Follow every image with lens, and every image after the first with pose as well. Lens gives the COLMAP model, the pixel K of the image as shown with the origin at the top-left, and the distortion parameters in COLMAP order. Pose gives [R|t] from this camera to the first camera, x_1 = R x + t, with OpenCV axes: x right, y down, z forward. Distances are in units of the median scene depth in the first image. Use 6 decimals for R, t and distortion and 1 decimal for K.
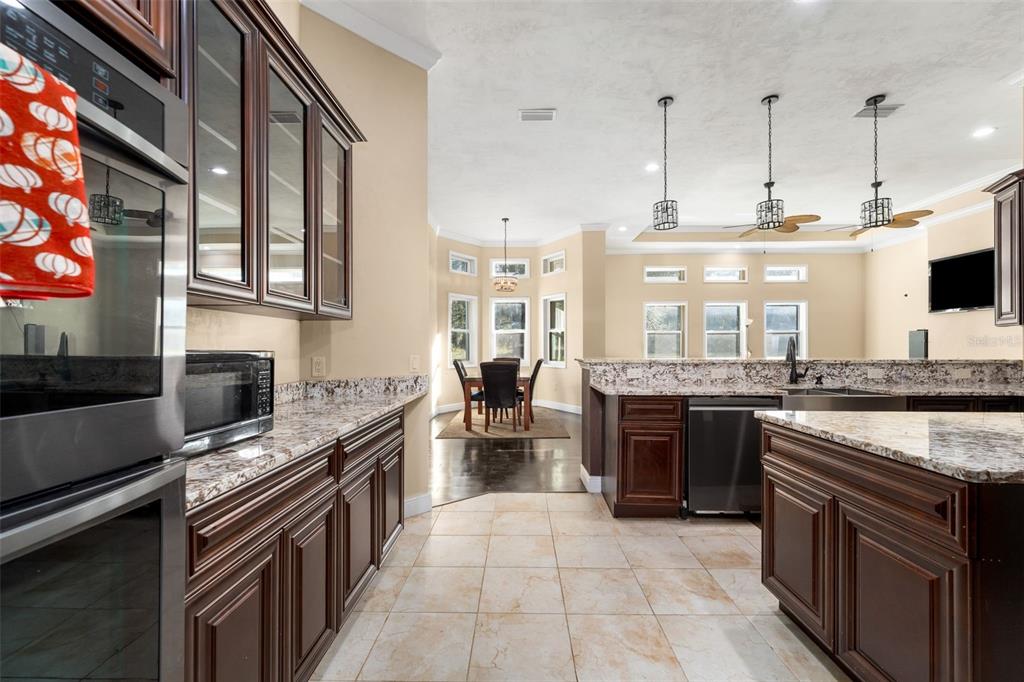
lens RADIAL K [[423.6, 0, 502.5], [0, 423.6, 337.1], [0, 0, 1]] dist [-0.016059, -0.000052]
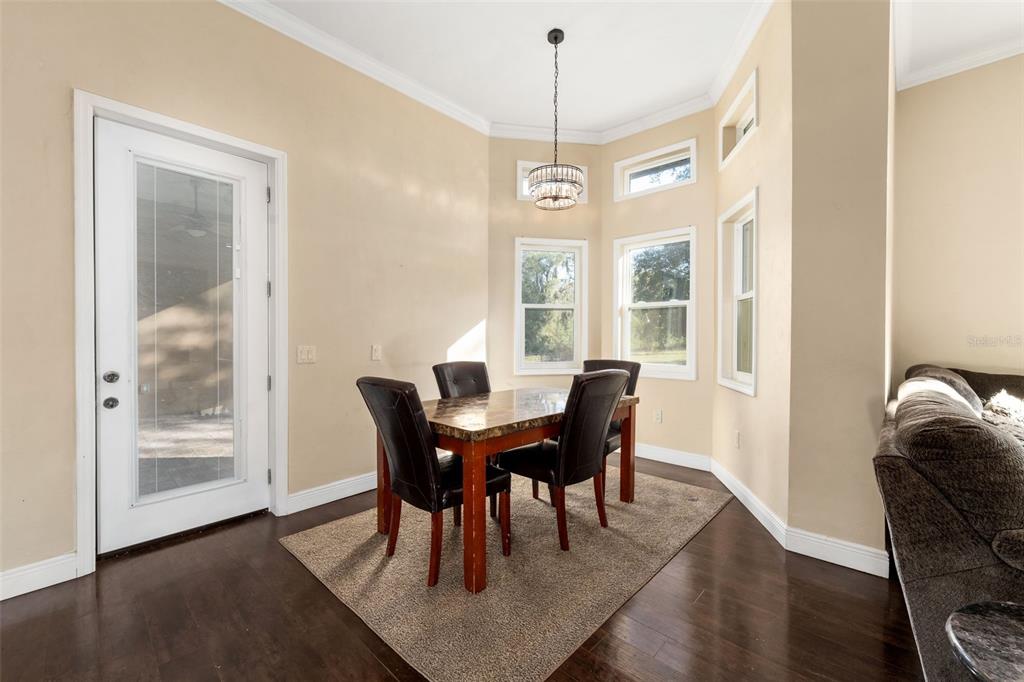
lens RADIAL K [[414.0, 0, 515.5], [0, 414.0, 338.3], [0, 0, 1]] dist [0.002442, -0.000010]
pose [[0.762169, 0.008929, -0.647316, 0.285341], [0.012581, 0.999512, 0.028600, 0.012626], [0.647255, -0.029942, 0.761685, 0.750545]]
